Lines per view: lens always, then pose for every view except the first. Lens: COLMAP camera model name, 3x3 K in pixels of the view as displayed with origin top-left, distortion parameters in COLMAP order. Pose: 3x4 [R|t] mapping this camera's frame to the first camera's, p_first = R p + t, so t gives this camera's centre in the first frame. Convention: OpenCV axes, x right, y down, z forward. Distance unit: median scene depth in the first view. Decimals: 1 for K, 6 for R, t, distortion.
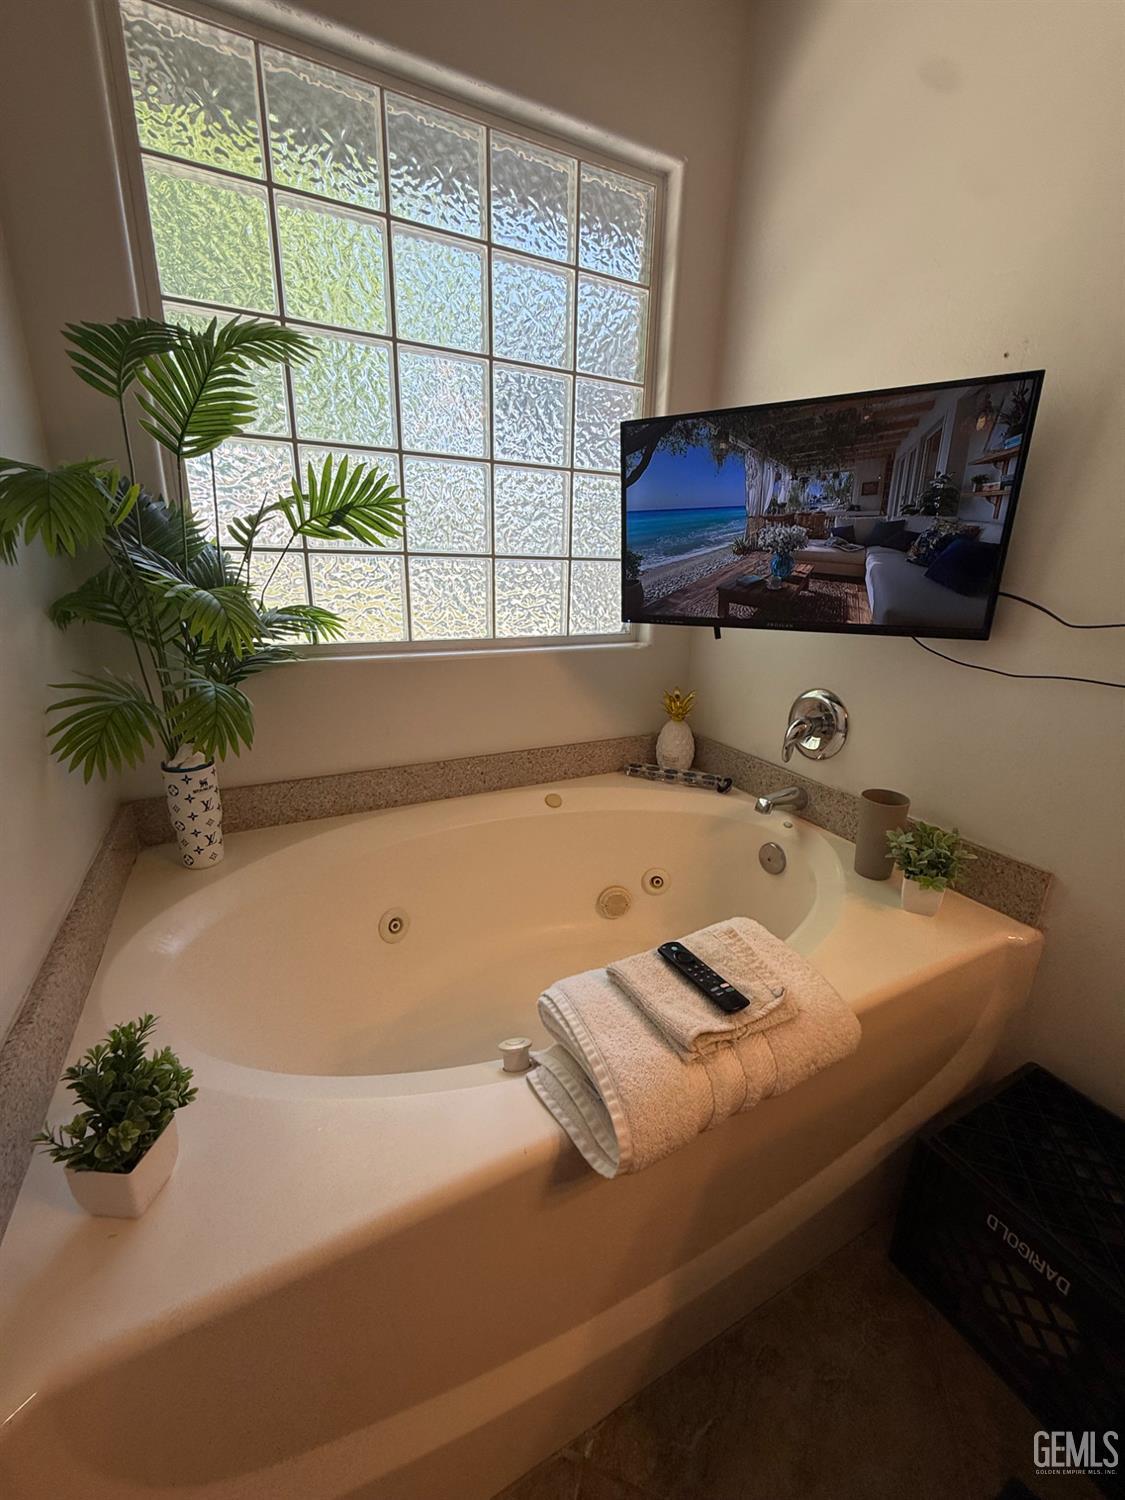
lens RADIAL K [[595.8, 0, 563.9], [0, 595.8, 746.4], [0, 0, 1]] dist [0.000372, -0.000065]
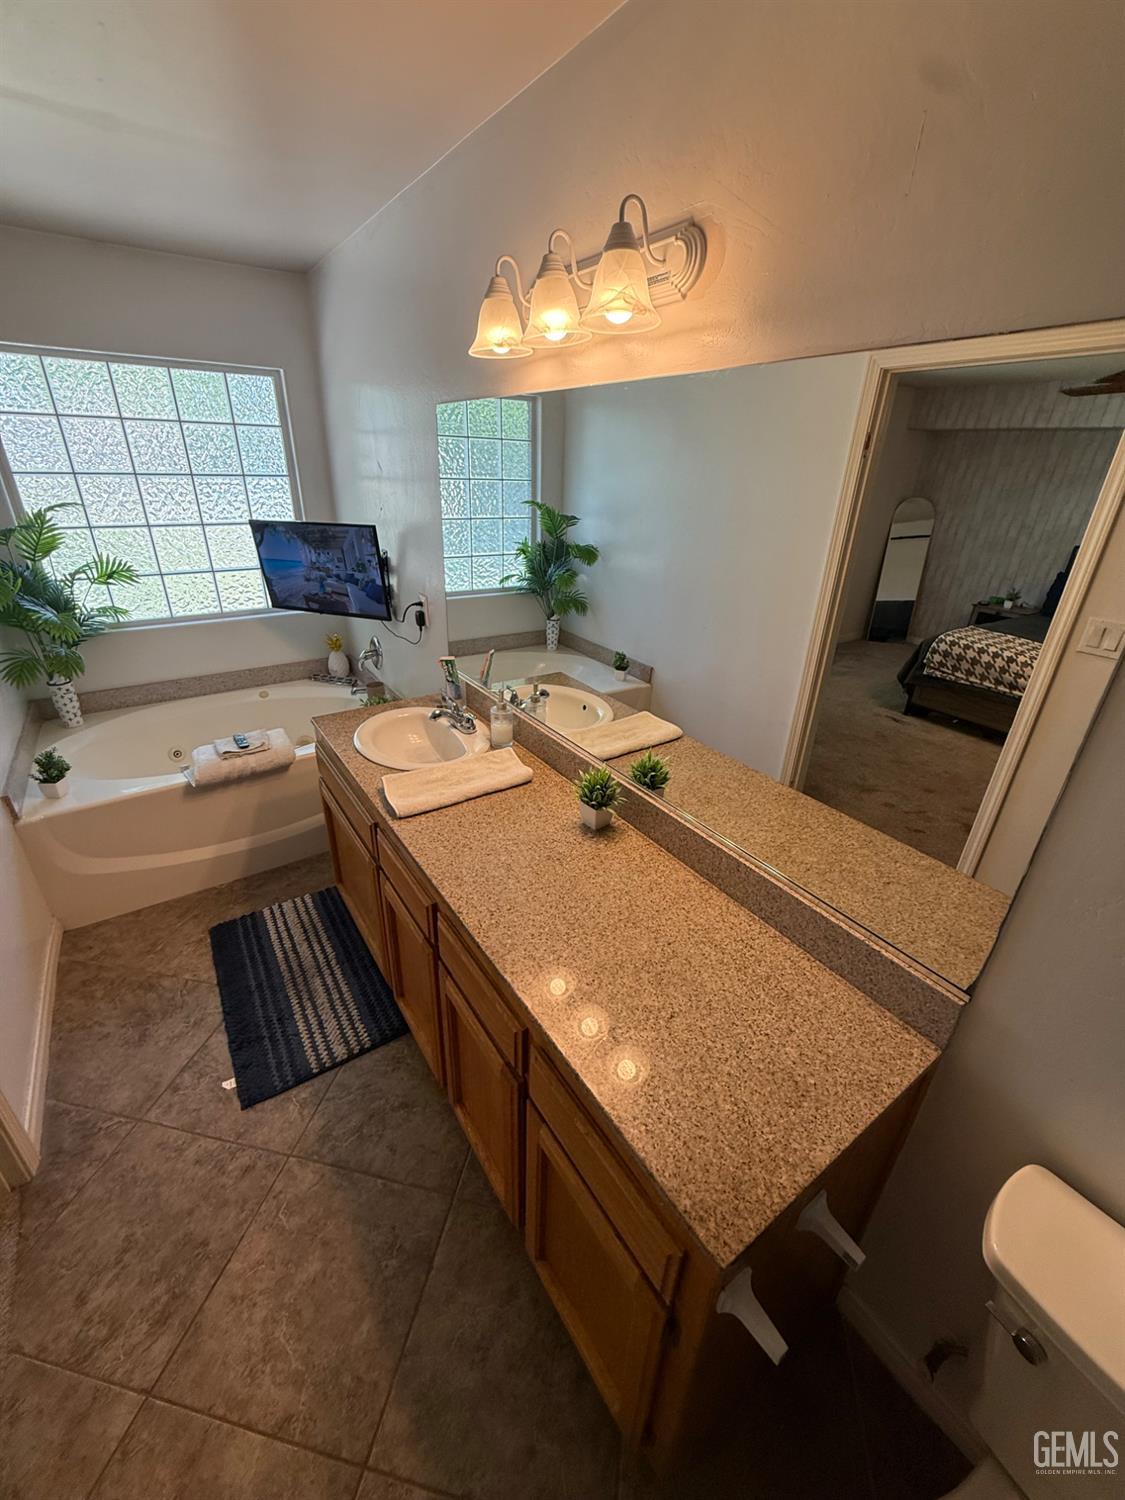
lens RADIAL K [[595.8, 0, 557.7], [0, 595.8, 745.7], [0, 0, 1]] dist [0.000372, -0.000065]
pose [[0.992570, -0.050461, 0.110715, 1.011949], [0.033162, 0.987691, 0.152863, -0.017057], [-0.117066, -0.148056, 0.982026, -1.521019]]
